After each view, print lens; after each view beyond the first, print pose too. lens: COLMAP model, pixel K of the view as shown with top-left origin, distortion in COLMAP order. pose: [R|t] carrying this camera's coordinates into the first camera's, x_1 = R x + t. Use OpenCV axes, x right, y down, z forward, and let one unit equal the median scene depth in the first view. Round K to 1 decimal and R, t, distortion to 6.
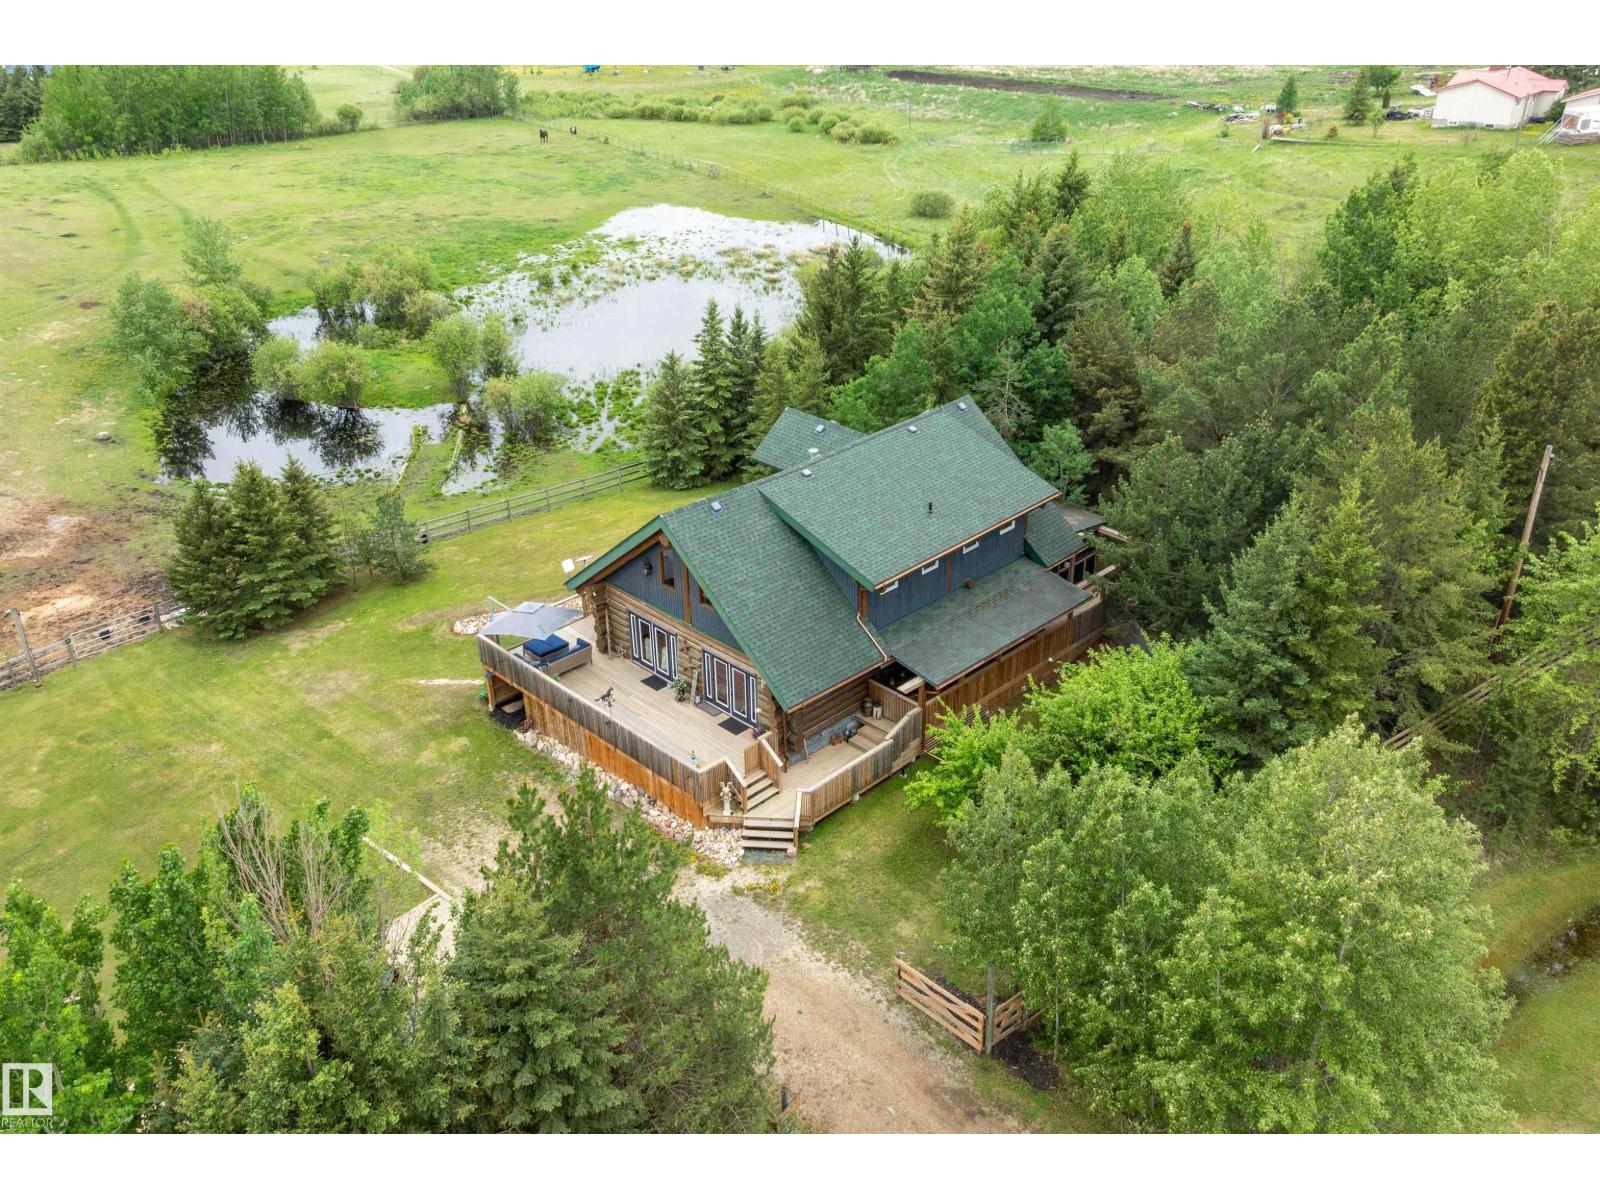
lens RADIAL K [[1330.1, 0, 800.0], [0, 1330.1, 600.0], [0, 0, 1]] dist [-0.018182, -0.000622]
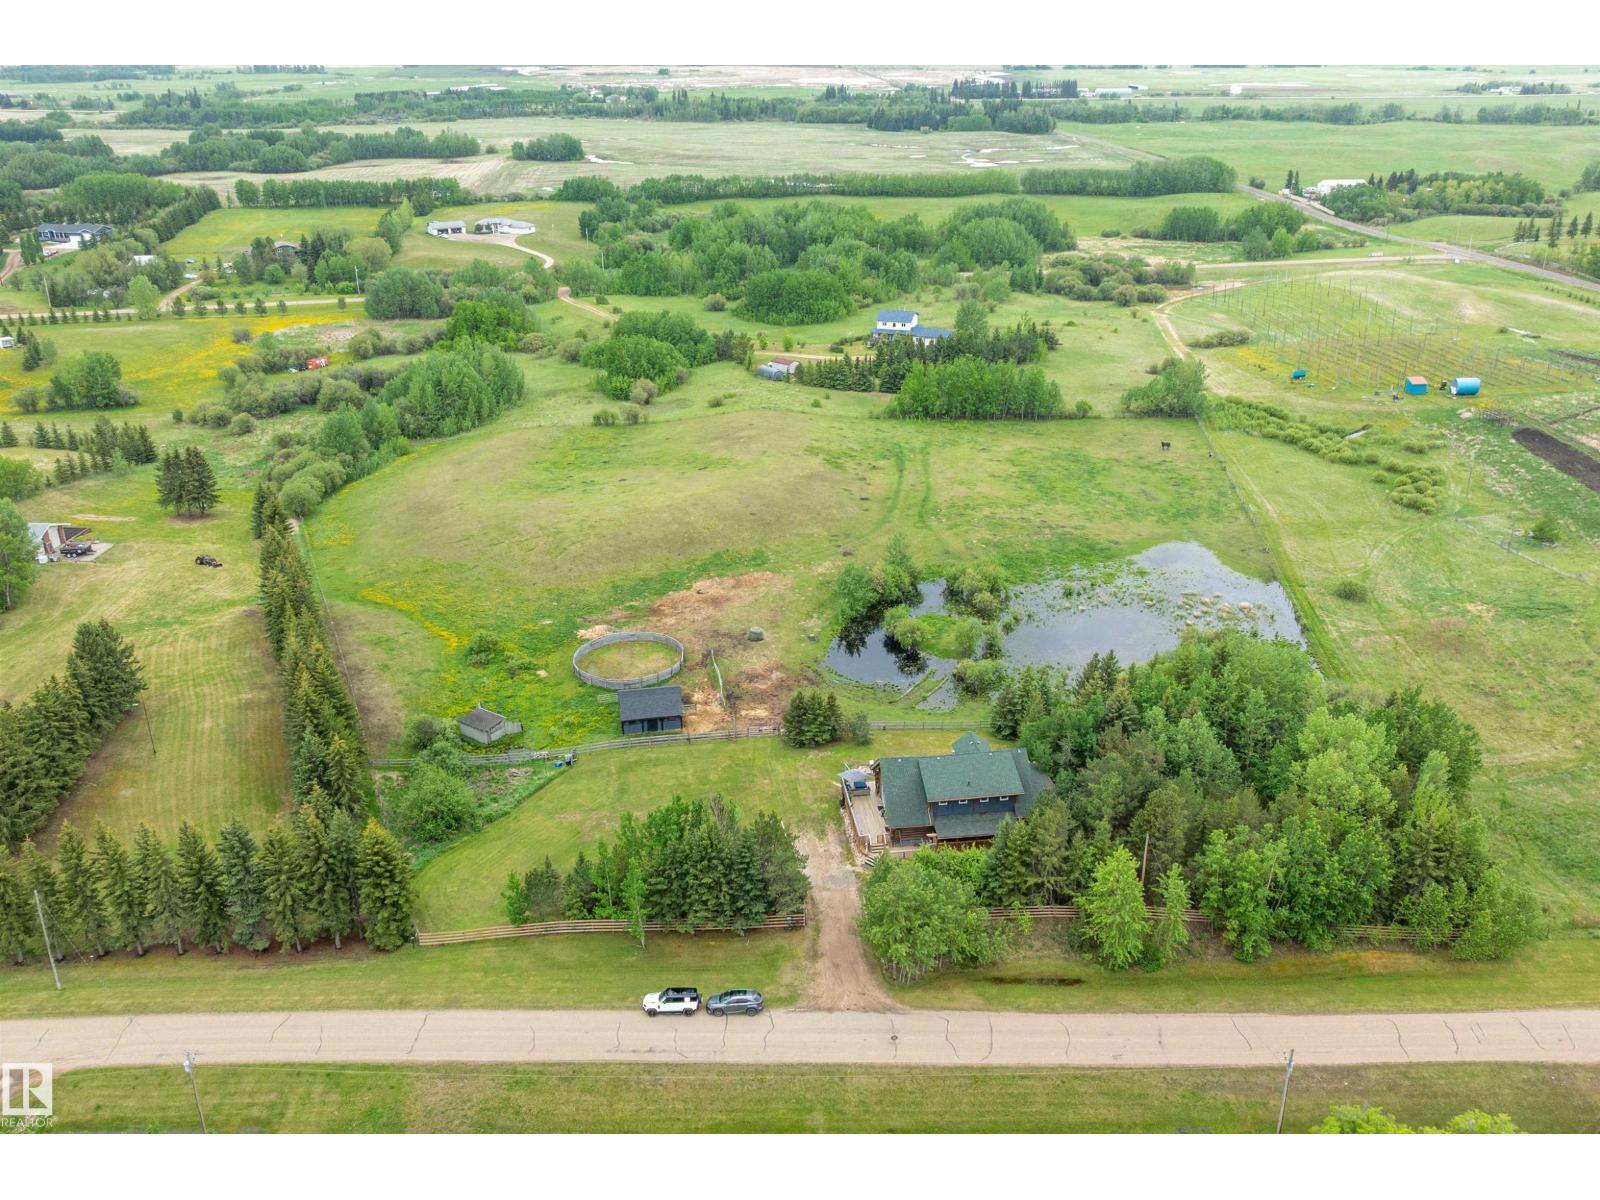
lens RADIAL K [[1330.1, 0, 800.0], [0, 1330.1, 600.0], [0, 0, 1]] dist [-0.018182, -0.000622]
pose [[0.787612, 0.247790, -0.564152, 0.357819], [-0.288132, 0.957417, 0.018260, -0.105450], [0.544654, 0.148168, 0.825469, -0.446453]]
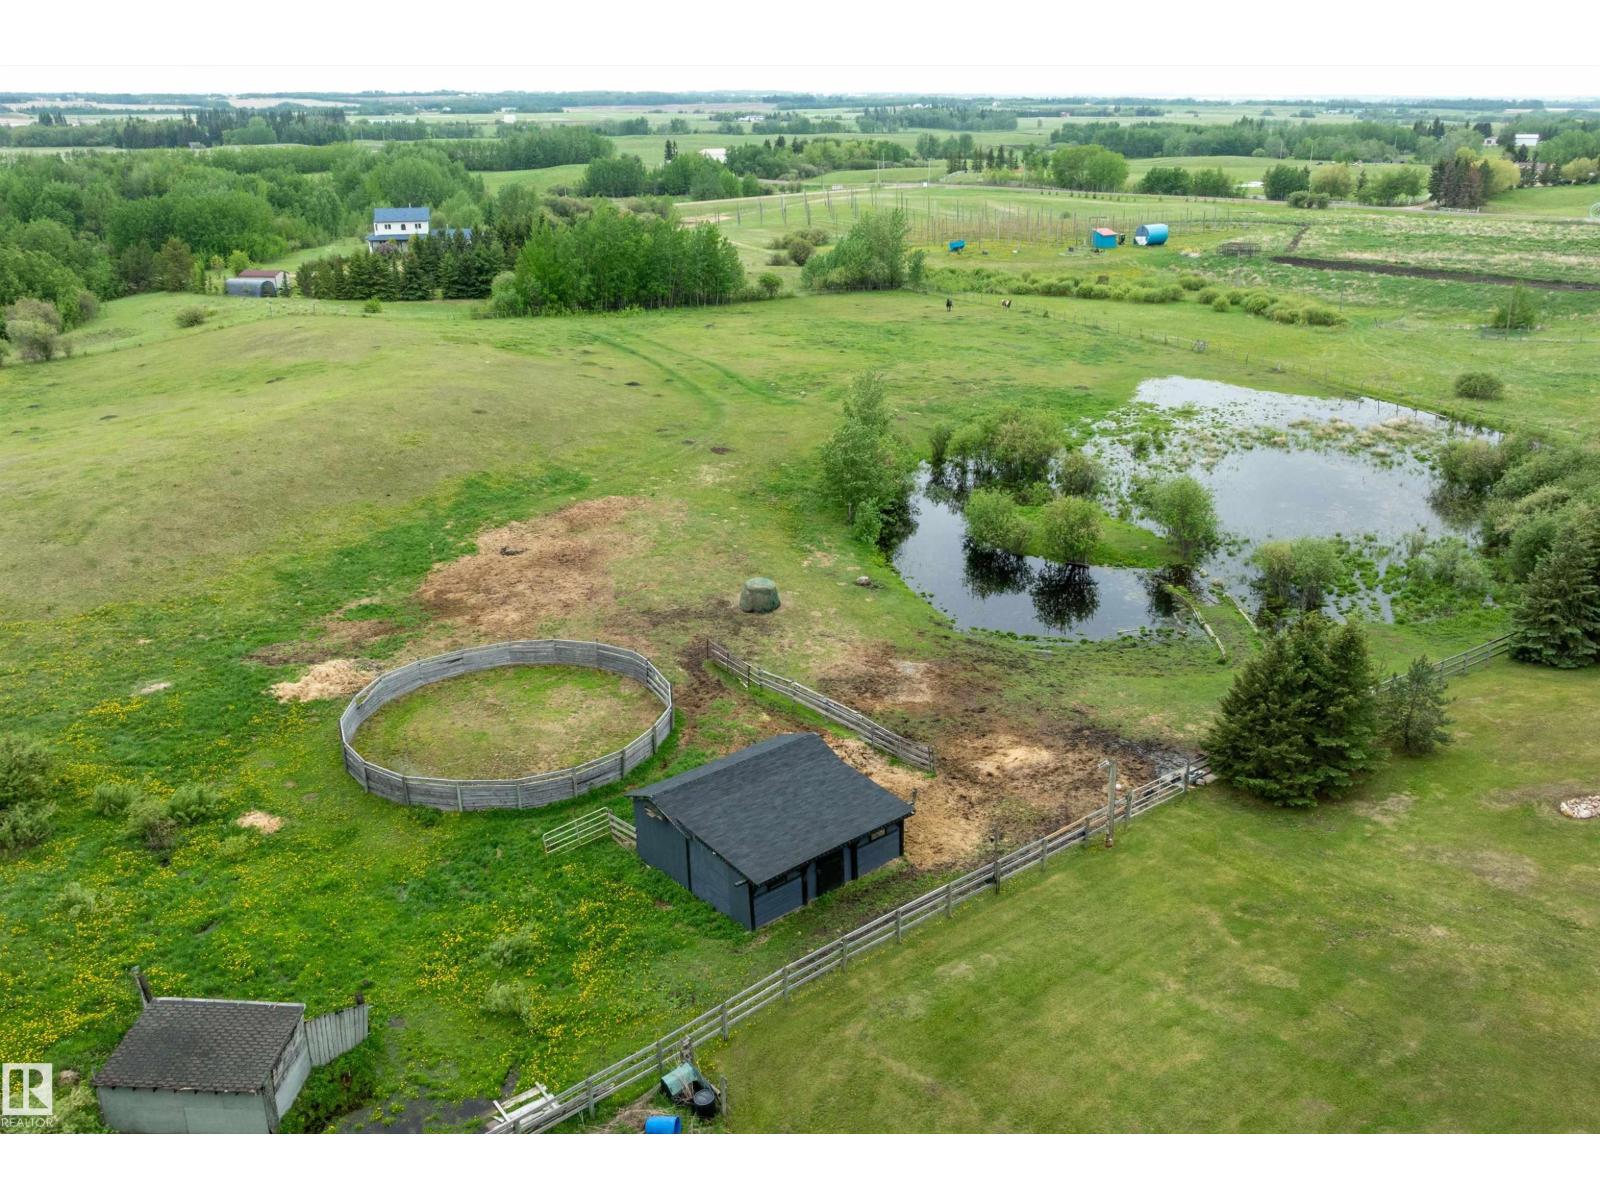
lens RADIAL K [[1320.0, 0, 800.0], [0, 1320.0, 600.0], [0, 0, 1]] dist [-0.017601, -0.008790]
pose [[0.993311, 0.049687, -0.104232, -0.226160], [-0.062462, 0.990425, -0.123113, 0.006624], [0.097117, 0.128800, 0.986904, 0.015251]]
